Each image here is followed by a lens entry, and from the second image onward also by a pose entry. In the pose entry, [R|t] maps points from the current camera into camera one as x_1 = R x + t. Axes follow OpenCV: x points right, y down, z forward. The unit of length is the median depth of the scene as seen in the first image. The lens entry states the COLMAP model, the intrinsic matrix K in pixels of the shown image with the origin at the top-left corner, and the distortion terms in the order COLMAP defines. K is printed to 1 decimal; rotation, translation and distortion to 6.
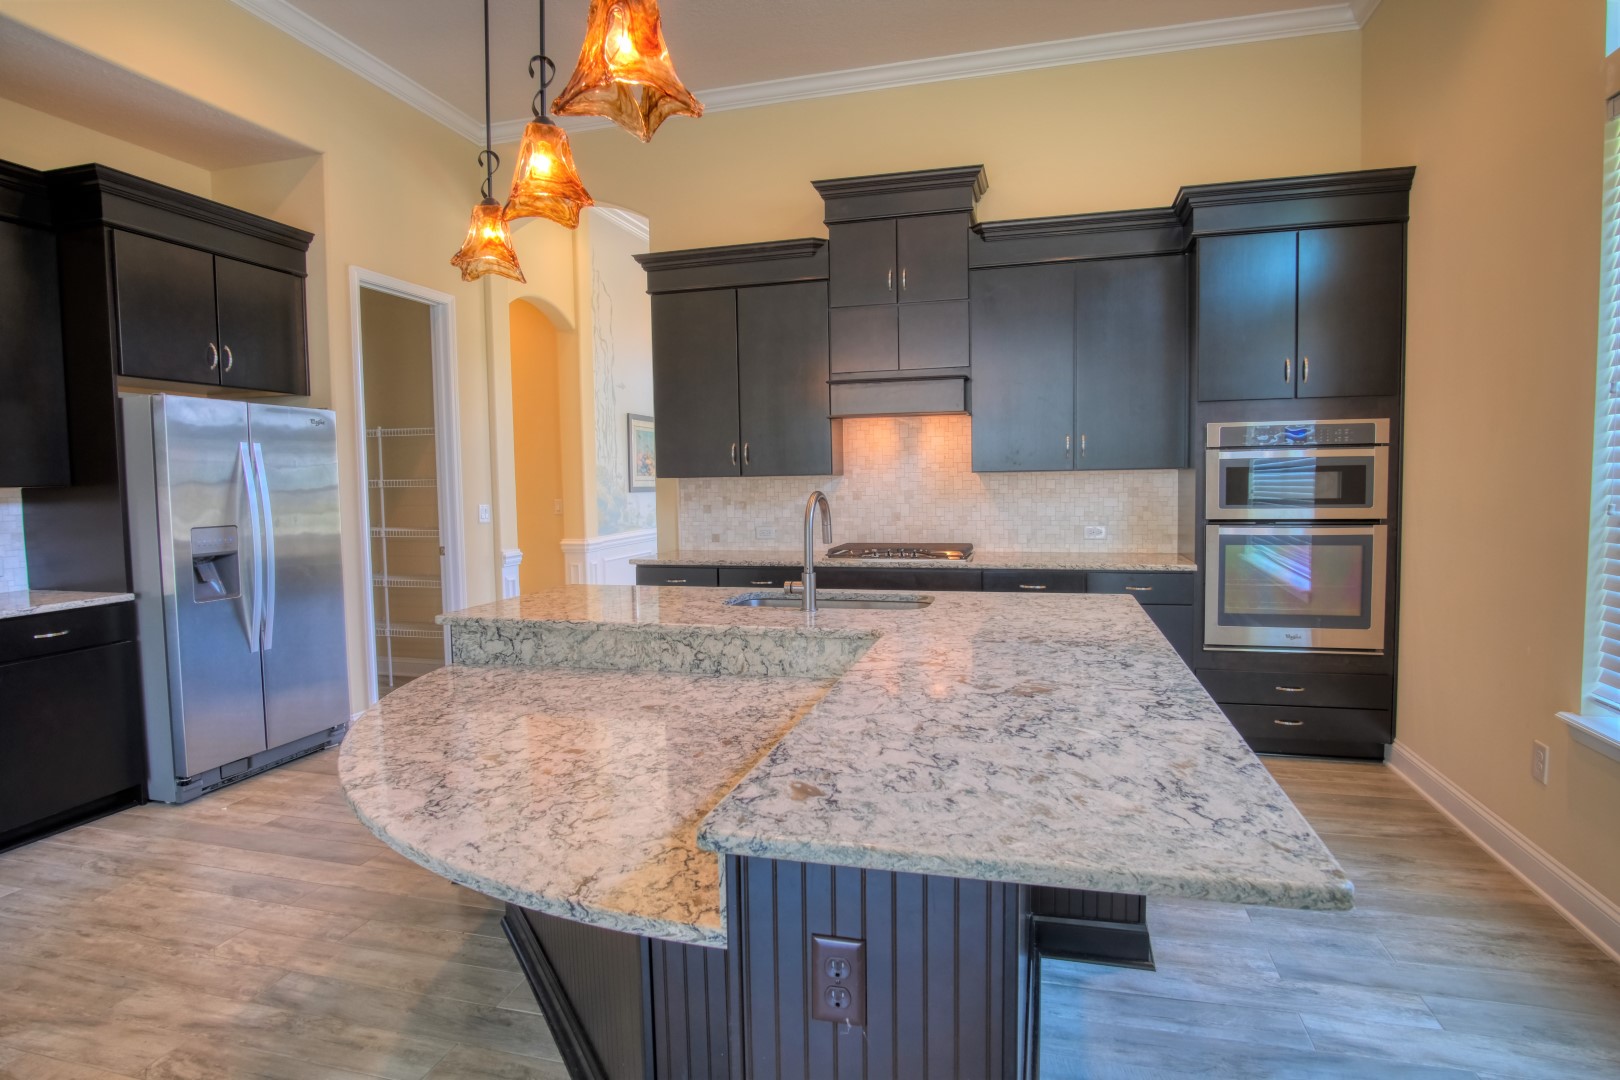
lens RADIAL K [[863.9, 0, 808.7], [0, 863.9, 541.2], [0, 0, 1]] dist [-0.029060, 0.006519]
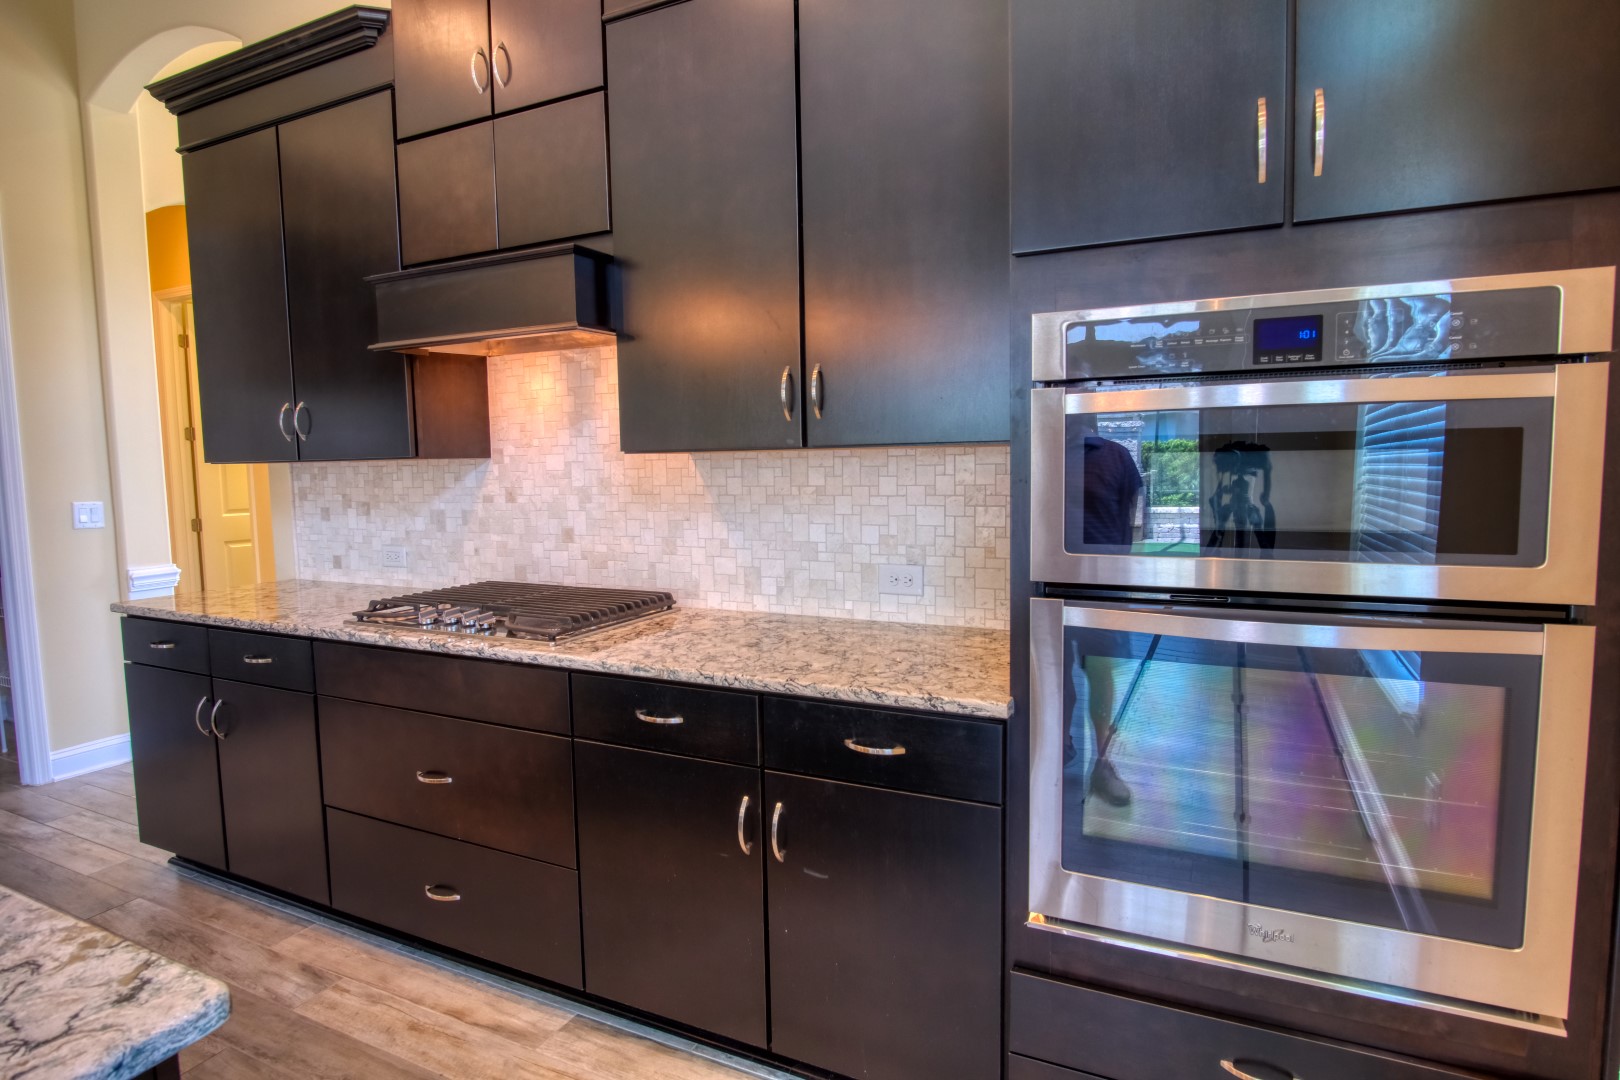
lens RADIAL K [[863.9, 0, 808.7], [0, 863.9, 540.2], [0, 0, 1]] dist [-0.029060, 0.006519]
pose [[0.981132, 0.017361, -0.192556, 0.357132], [-0.012578, 0.999582, 0.026035, -0.041543], [0.192927, -0.023122, 0.980941, 0.505724]]
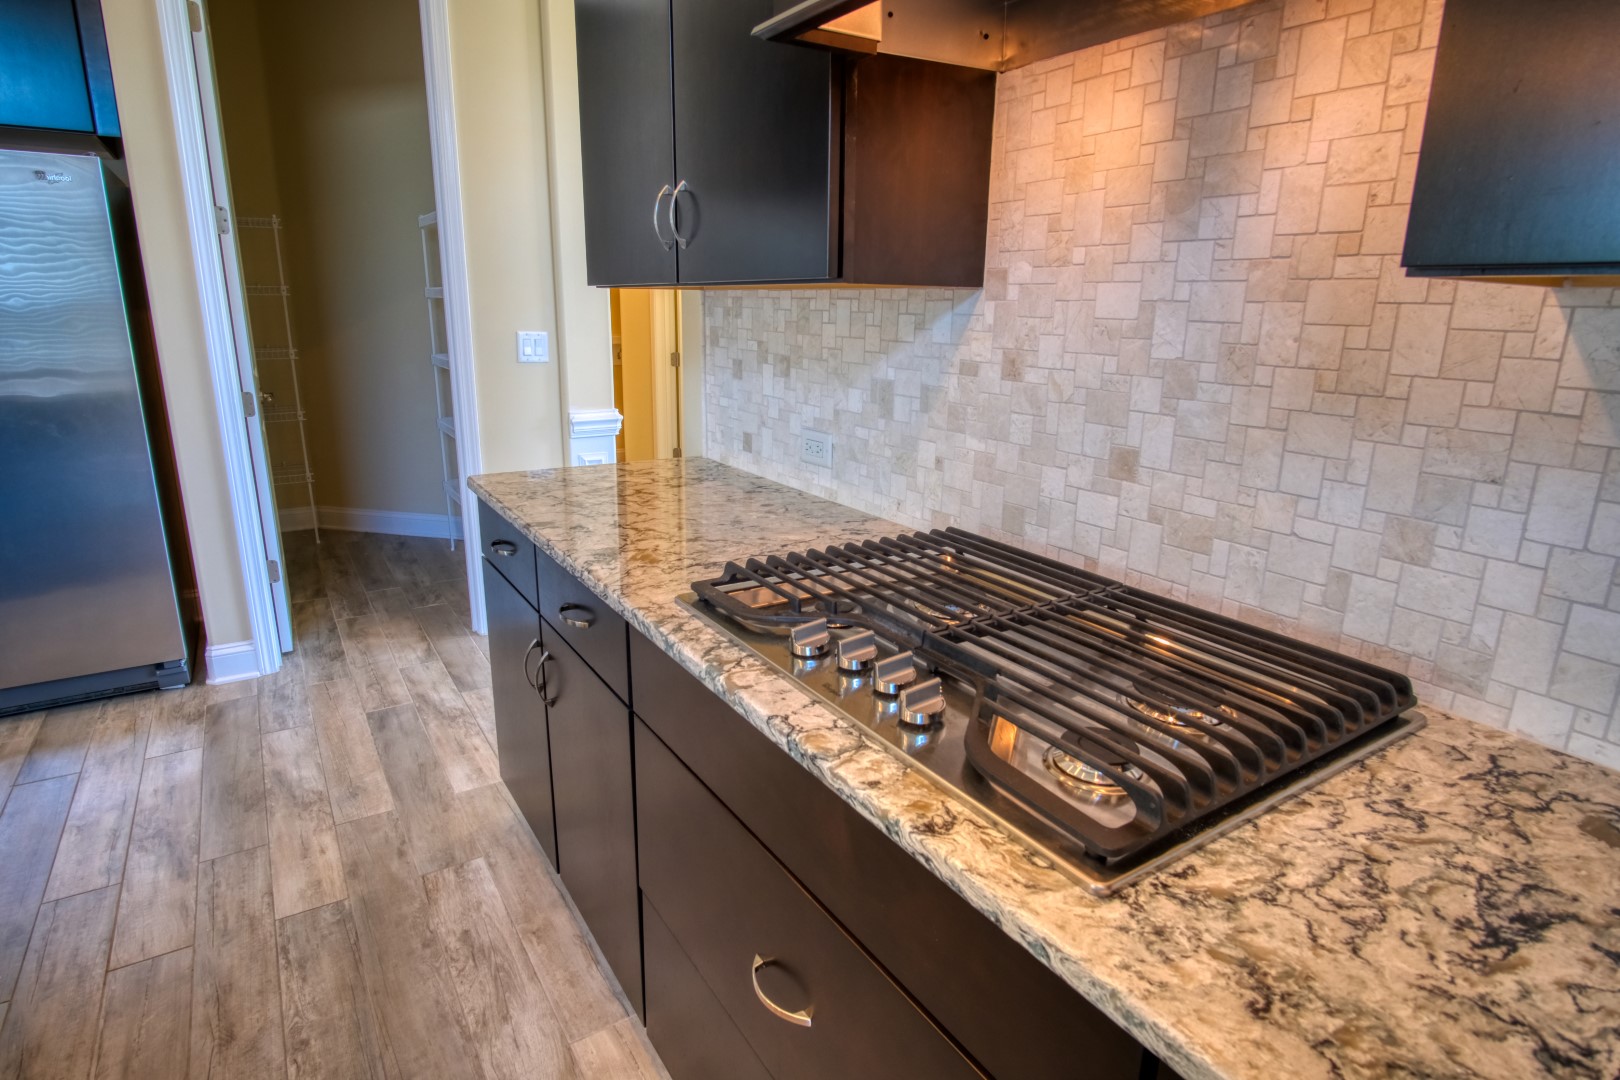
lens RADIAL K [[863.9, 0, 814.5], [0, 863.9, 536.3], [0, 0, 1]] dist [-0.029060, 0.006519]
pose [[0.742045, 0.200937, -0.639526, 0.200796], [-0.073522, 0.972658, 0.220298, -0.056702], [0.666306, -0.116452, 0.736529, 0.763350]]
